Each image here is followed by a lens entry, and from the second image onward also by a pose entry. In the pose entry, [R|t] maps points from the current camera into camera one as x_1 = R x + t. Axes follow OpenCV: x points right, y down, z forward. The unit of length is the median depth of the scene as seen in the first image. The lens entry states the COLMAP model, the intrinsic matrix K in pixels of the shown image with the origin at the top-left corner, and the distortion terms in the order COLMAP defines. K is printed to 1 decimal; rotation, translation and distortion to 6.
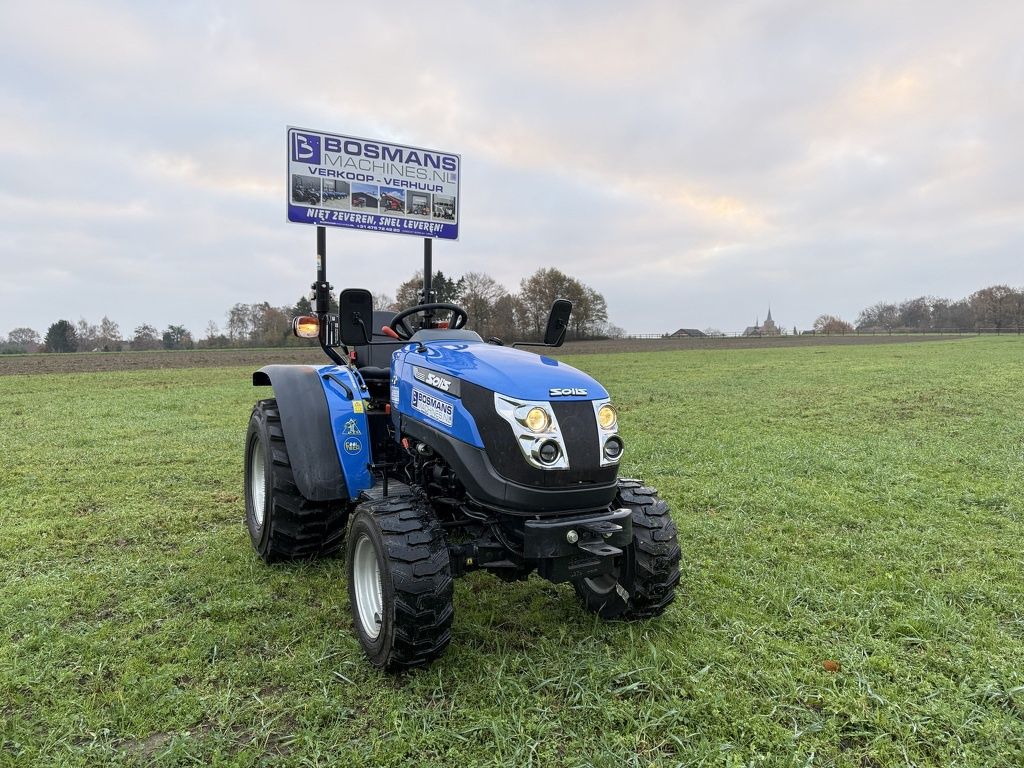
lens RADIAL K [[717.9, 0, 520.2], [0, 717.9, 395.1], [0, 0, 1]] dist [0.073001, -0.081095]
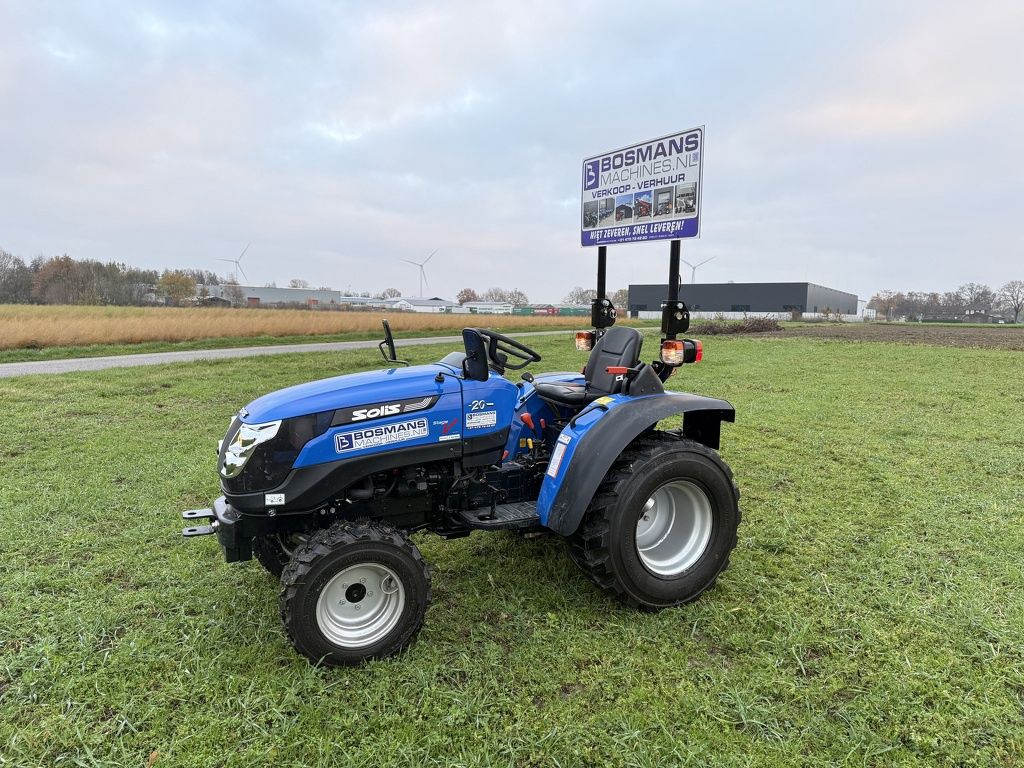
lens RADIAL K [[717.9, 0, 511.7], [0, 717.9, 385.5], [0, 0, 1]] dist [0.073001, -0.081095]
pose [[-0.026887, 0.109713, -0.993600, 0.772709], [-0.074894, 0.990944, 0.111447, -0.137523], [0.996829, 0.077411, -0.018427, 0.892305]]
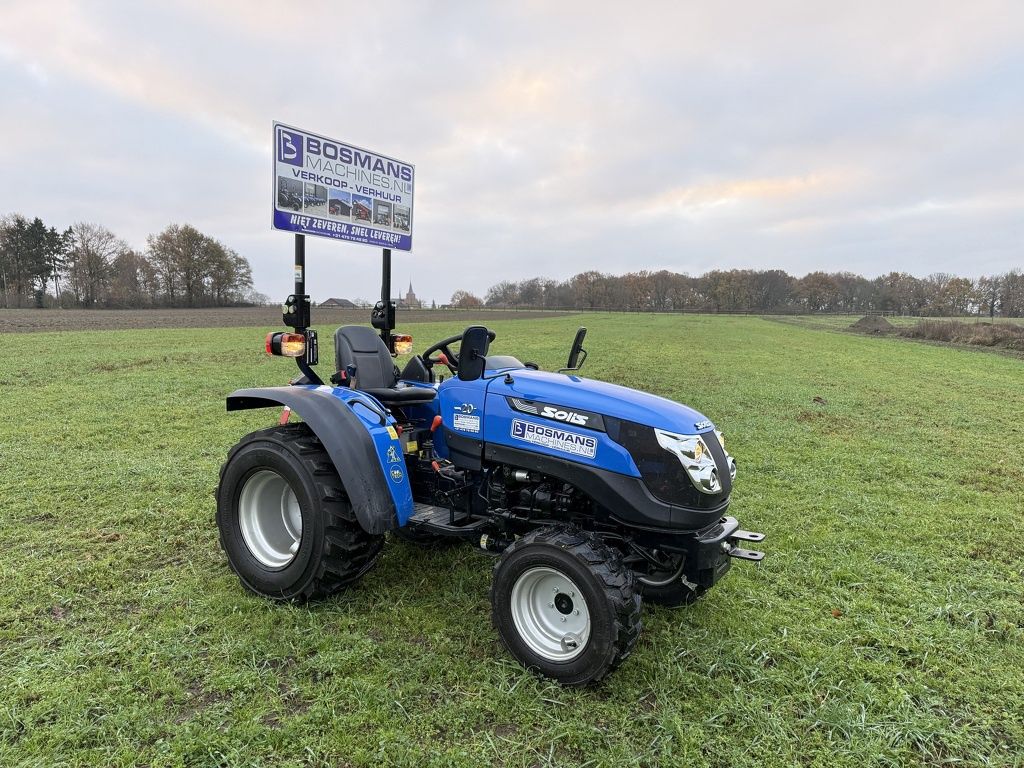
lens RADIAL K [[717.9, 0, 511.0], [0, 717.9, 395.9], [0, 0, 1]] dist [0.073001, -0.081095]
pose [[0.890732, -0.032440, 0.453370, -0.453636], [0.012280, 0.998803, 0.047342, -0.067409], [-0.454363, -0.036602, 0.890064, 0.053598]]
